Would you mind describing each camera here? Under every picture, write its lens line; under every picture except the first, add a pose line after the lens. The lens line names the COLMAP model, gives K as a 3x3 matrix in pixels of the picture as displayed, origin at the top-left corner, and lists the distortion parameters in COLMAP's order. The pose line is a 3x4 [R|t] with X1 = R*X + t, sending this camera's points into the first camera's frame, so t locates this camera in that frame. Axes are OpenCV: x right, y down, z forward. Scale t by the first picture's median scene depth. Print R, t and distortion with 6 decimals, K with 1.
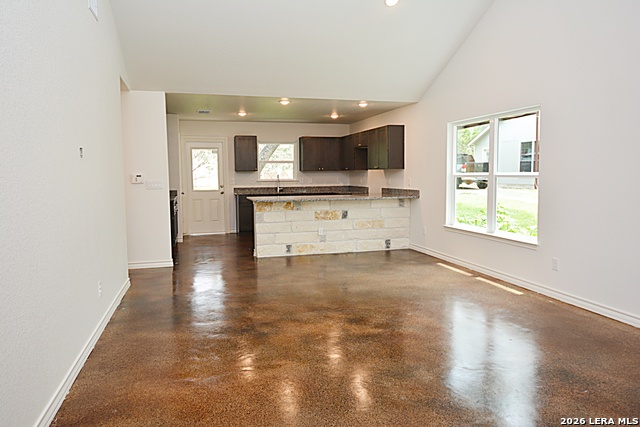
lens RADIAL K [[443.6, 0, 320.2], [0, 443.6, 213.5], [0, 0, 1]] dist [0.006483, 0.000363]
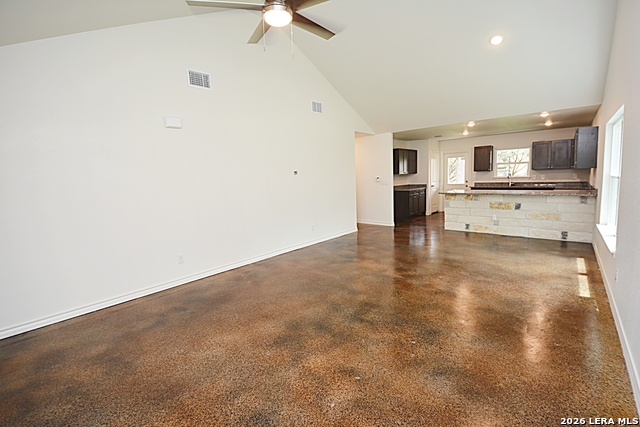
lens RADIAL K [[278.5, 0, 320.3], [0, 278.5, 208.6], [0, 0, 1]] dist [-0.016350, -0.001680]
pose [[0.538680, 0.086899, -0.838017, 0.397058], [-0.044144, 0.996211, 0.074928, -0.024364], [0.841353, -0.003369, 0.540475, 0.100599]]
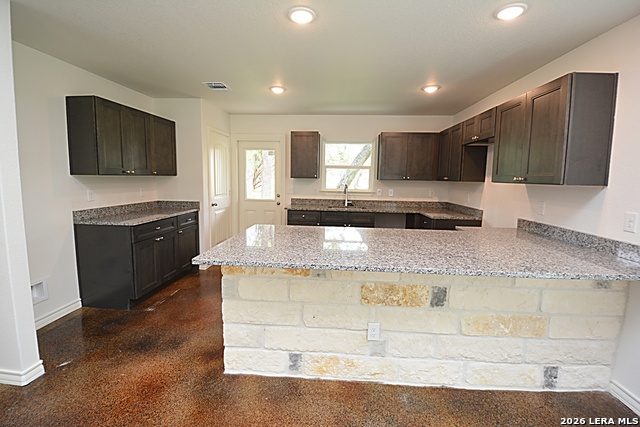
lens RADIAL K [[278.5, 0, 321.0], [0, 278.5, 206.6], [0, 0, 1]] dist [-0.016350, -0.001680]
pose [[0.941143, 0.062840, -0.332115, 0.031966], [-0.058333, 0.998020, 0.023533, -0.075466], [0.332936, -0.002774, 0.942945, 0.706601]]
